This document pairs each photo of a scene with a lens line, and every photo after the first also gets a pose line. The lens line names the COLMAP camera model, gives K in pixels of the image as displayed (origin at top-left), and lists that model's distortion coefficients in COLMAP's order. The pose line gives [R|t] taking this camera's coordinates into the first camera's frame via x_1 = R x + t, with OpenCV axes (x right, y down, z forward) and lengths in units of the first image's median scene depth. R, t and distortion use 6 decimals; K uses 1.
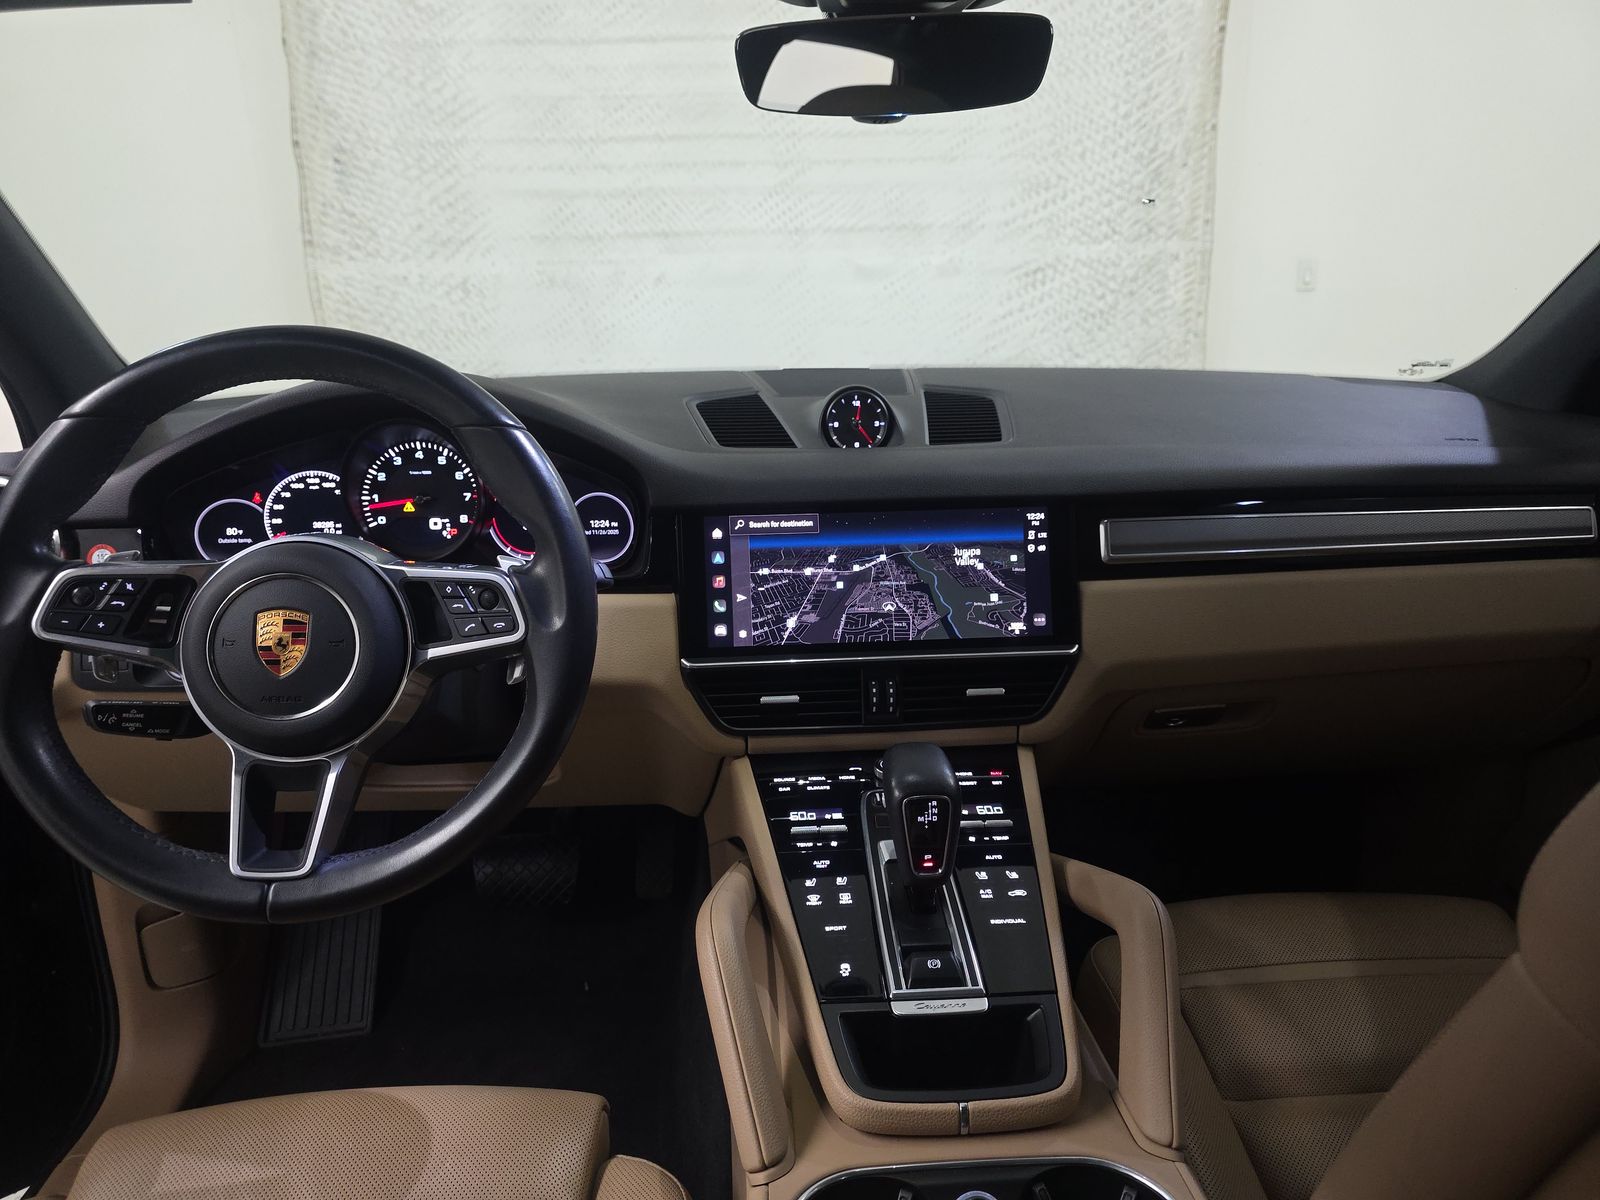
lens RADIAL K [[1071.2, 0, 799.1], [0, 1071.2, 591.2], [0, 0, 1]] dist [0.033159, -0.025544]
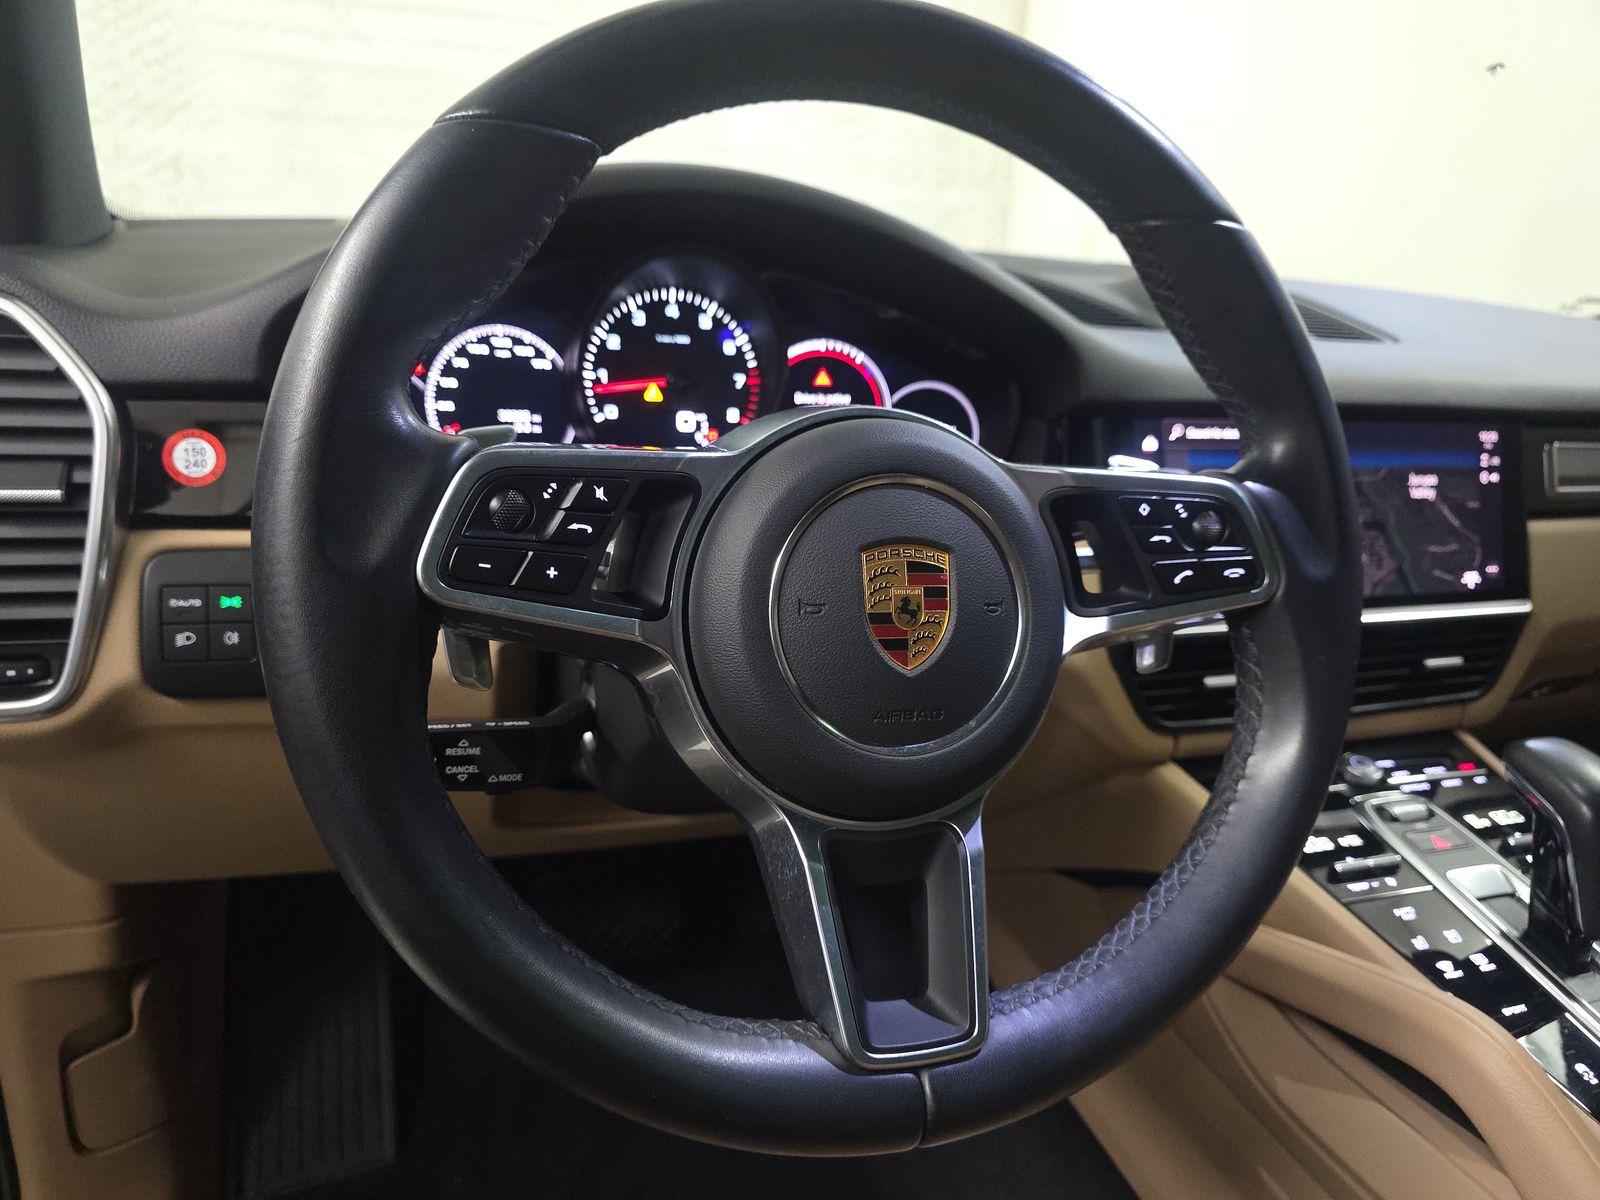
lens RADIAL K [[1089.2, 0, 800.0], [0, 1089.2, 600.0], [0, 0, 1]] dist [0.031109, -0.031096]
pose [[0.962539, -0.007759, 0.271033, -0.457635], [-0.004746, 0.998955, 0.045452, 0.014422], [-0.271102, -0.045035, 0.961496, 0.351535]]
